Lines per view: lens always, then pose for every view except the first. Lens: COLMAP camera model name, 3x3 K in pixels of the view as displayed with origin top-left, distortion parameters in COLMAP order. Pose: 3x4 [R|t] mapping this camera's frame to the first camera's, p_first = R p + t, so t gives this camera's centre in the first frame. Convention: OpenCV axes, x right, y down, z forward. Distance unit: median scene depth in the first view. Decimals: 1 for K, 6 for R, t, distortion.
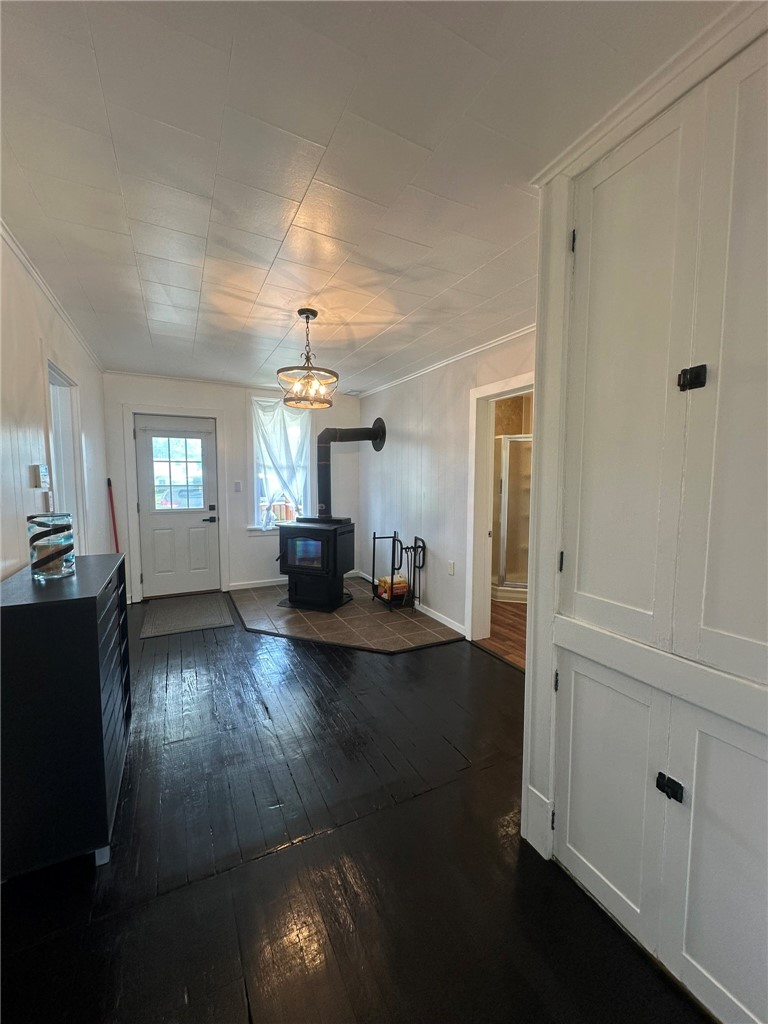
lens RADIAL K [[406.6, 0, 388.2], [0, 406.6, 512.9], [0, 0, 1]] dist [-0.002358, 0.000179]
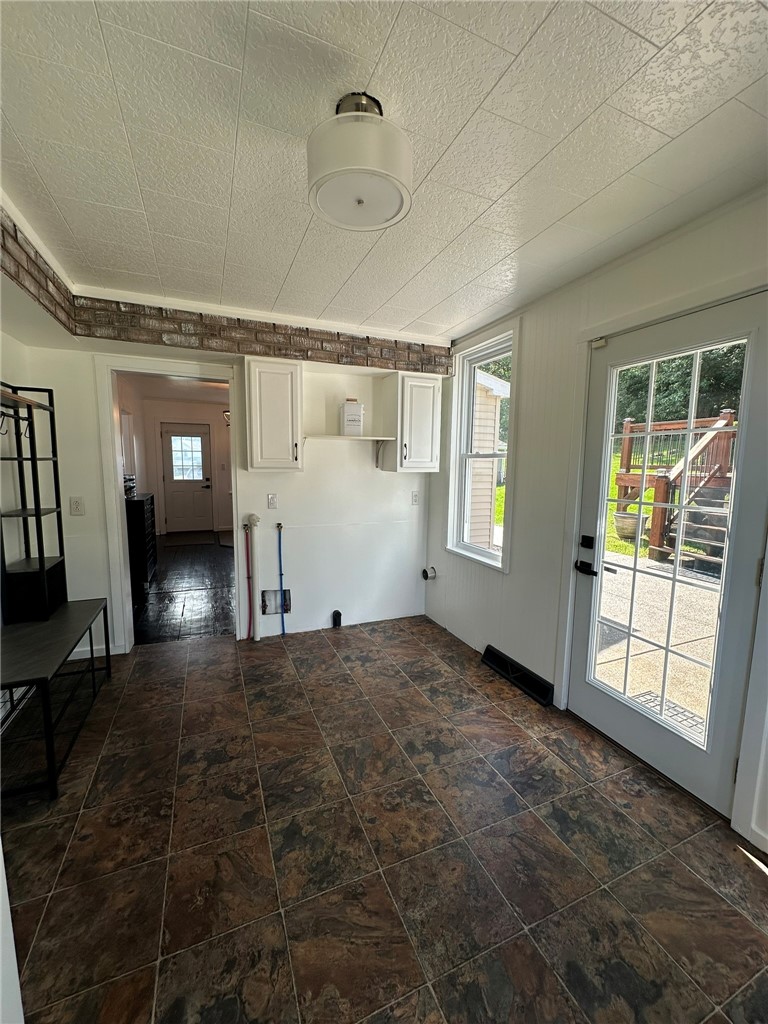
lens RADIAL K [[406.6, 0, 382.9], [0, 406.6, 511.1], [0, 0, 1]] dist [-0.002358, 0.000179]
pose [[0.996615, 0.022418, -0.079100, 0.418036], [-0.019221, 0.998976, 0.040950, 0.035694], [0.079937, -0.039291, 0.996025, -0.600404]]
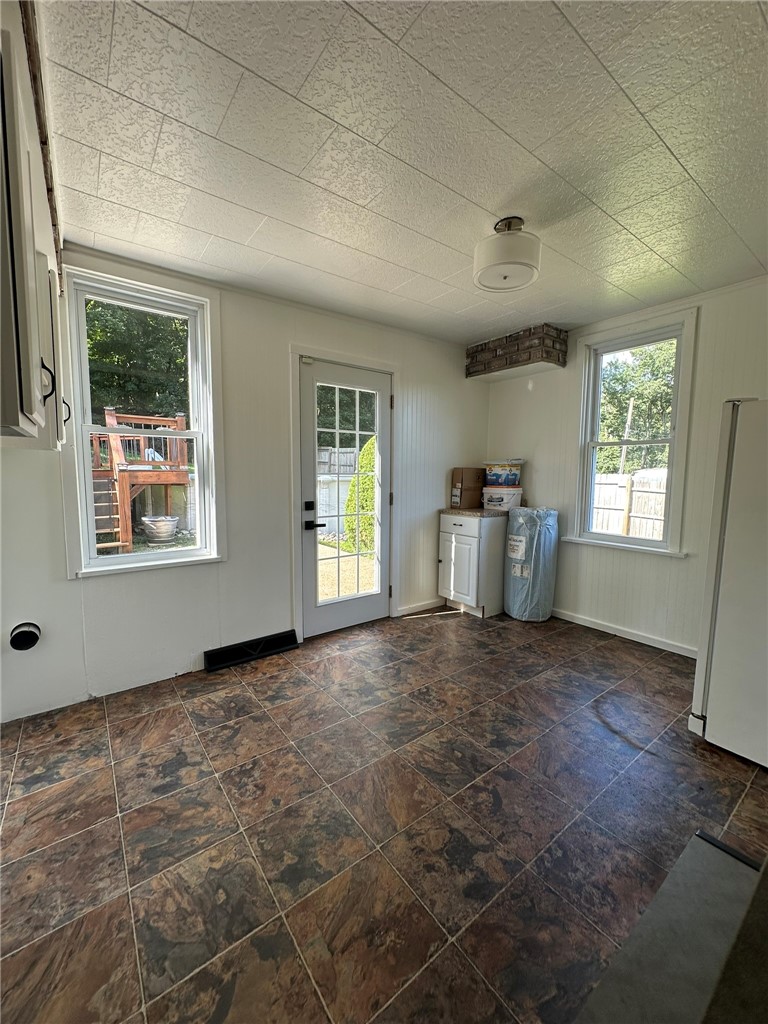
lens RADIAL K [[406.6, 0, 385.7], [0, 406.6, 512.0], [0, 0, 1]] dist [-0.002358, 0.000179]
pose [[-0.159724, -0.097062, 0.982378, -1.017730], [0.068567, 0.991660, 0.109127, 0.031765], [-0.984777, 0.084789, -0.151737, 0.890713]]
